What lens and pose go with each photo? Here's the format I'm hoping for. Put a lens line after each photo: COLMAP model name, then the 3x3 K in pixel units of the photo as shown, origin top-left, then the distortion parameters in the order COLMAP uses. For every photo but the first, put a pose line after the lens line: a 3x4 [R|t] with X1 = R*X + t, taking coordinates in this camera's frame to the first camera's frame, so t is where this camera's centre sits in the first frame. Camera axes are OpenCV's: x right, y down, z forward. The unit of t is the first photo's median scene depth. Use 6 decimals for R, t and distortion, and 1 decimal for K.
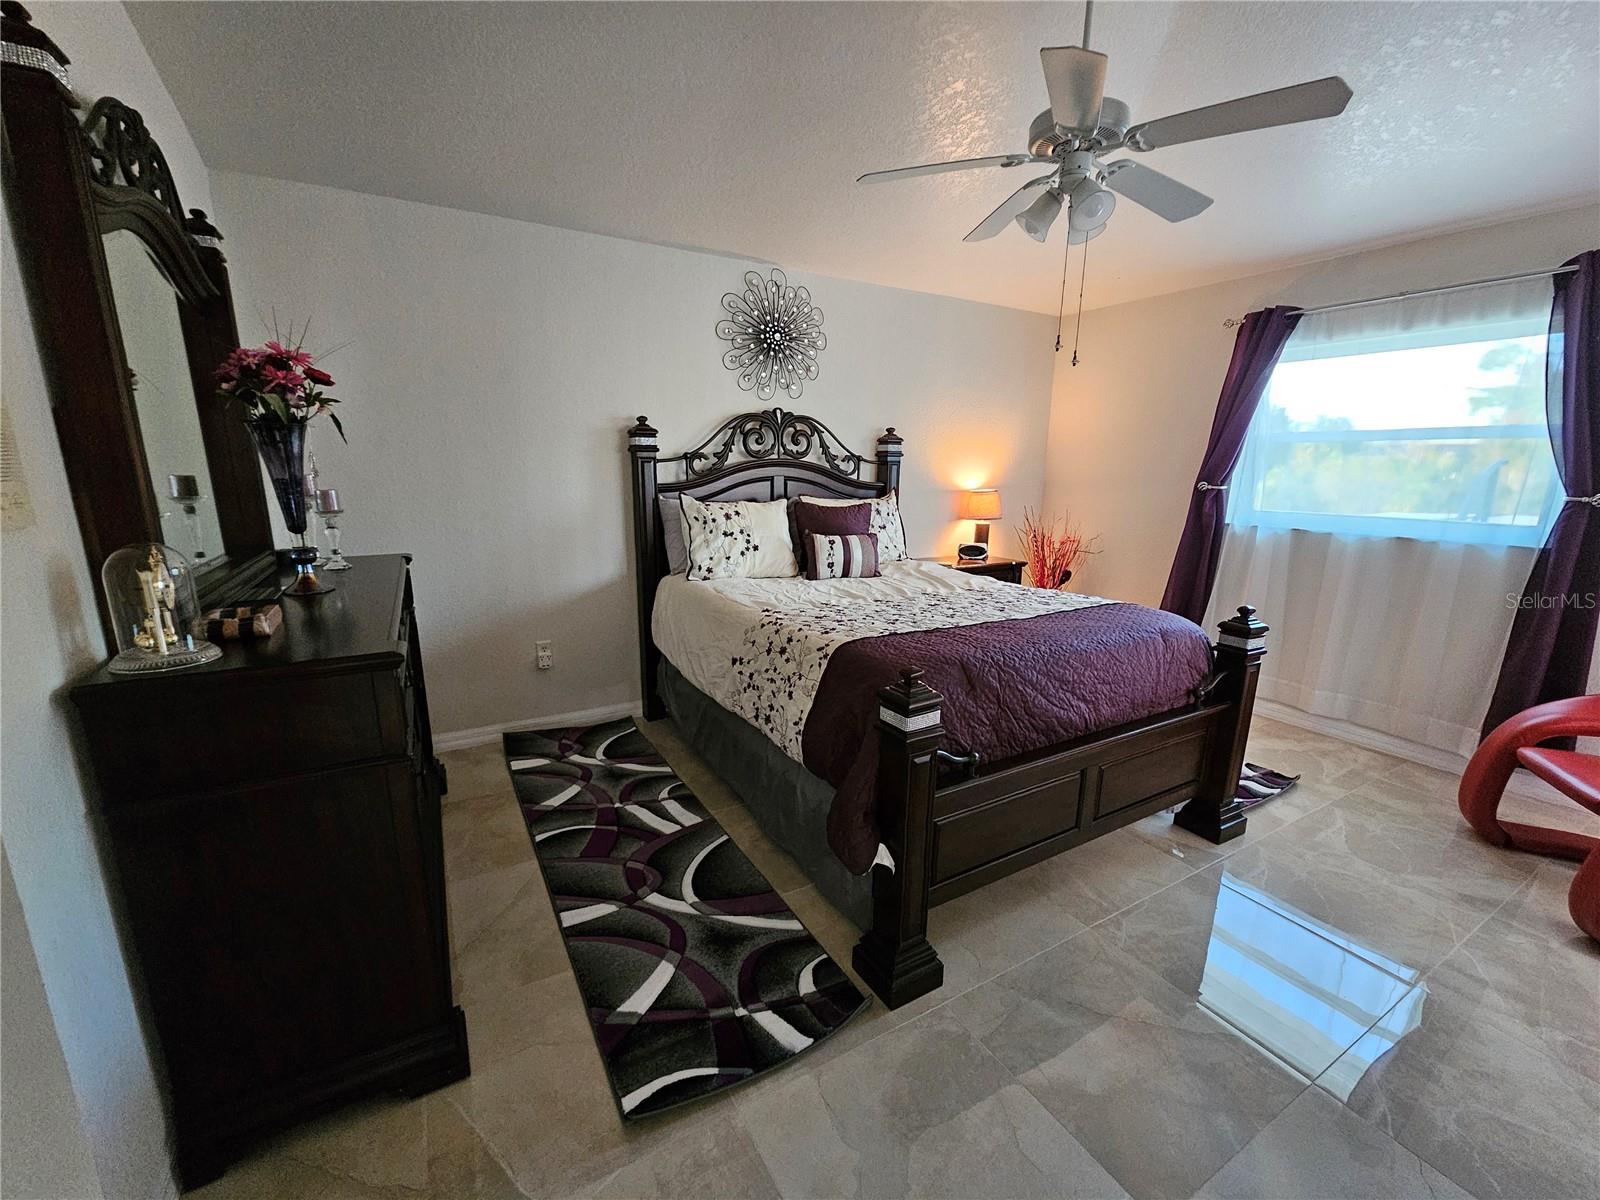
lens RADIAL K [[650.1, 0, 802.5], [0, 650.1, 611.6], [0, 0, 1]] dist [-0.006589, 0.000061]
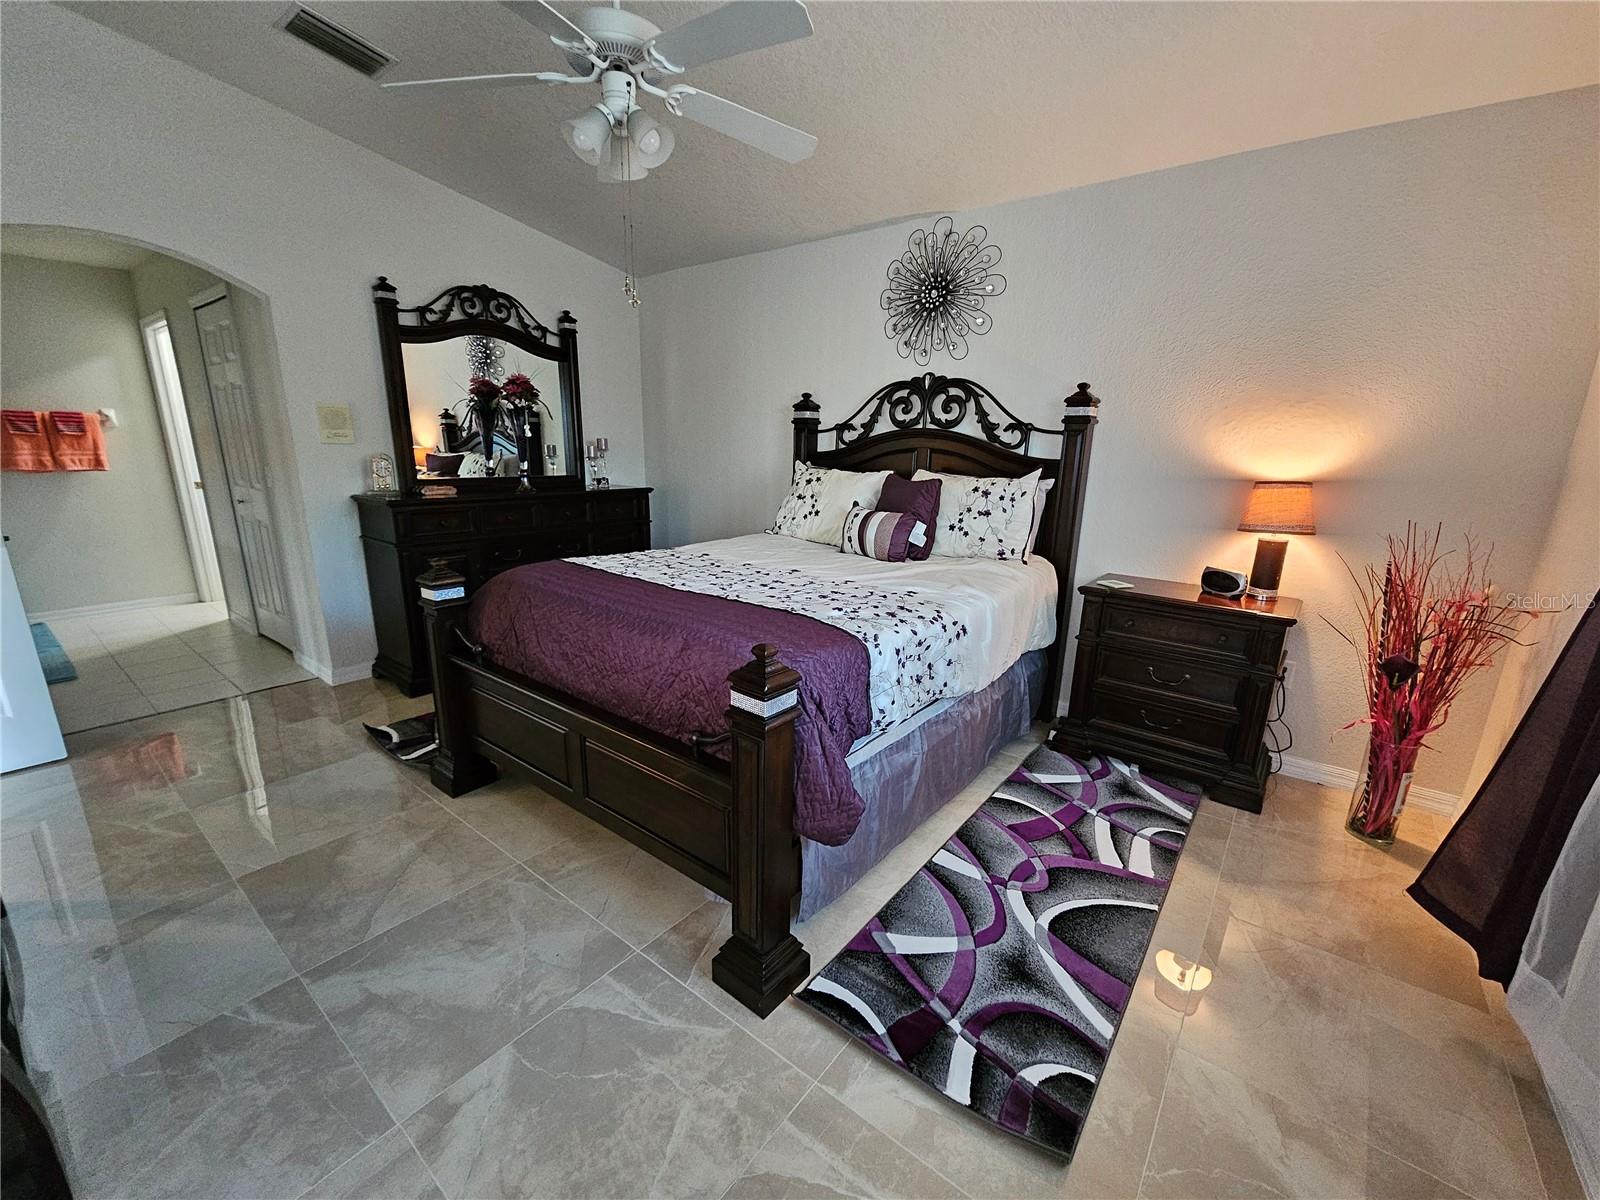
lens RADIAL K [[650.2, 0, 799.5], [0, 650.2, 608.3], [0, 0, 1]] dist [-0.001127, -0.000026]
pose [[0.380468, 0.229637, -0.895830, 0.765771], [-0.214356, 0.964198, 0.156123, -0.092346], [0.899609, 0.132626, 0.416070, 0.475646]]
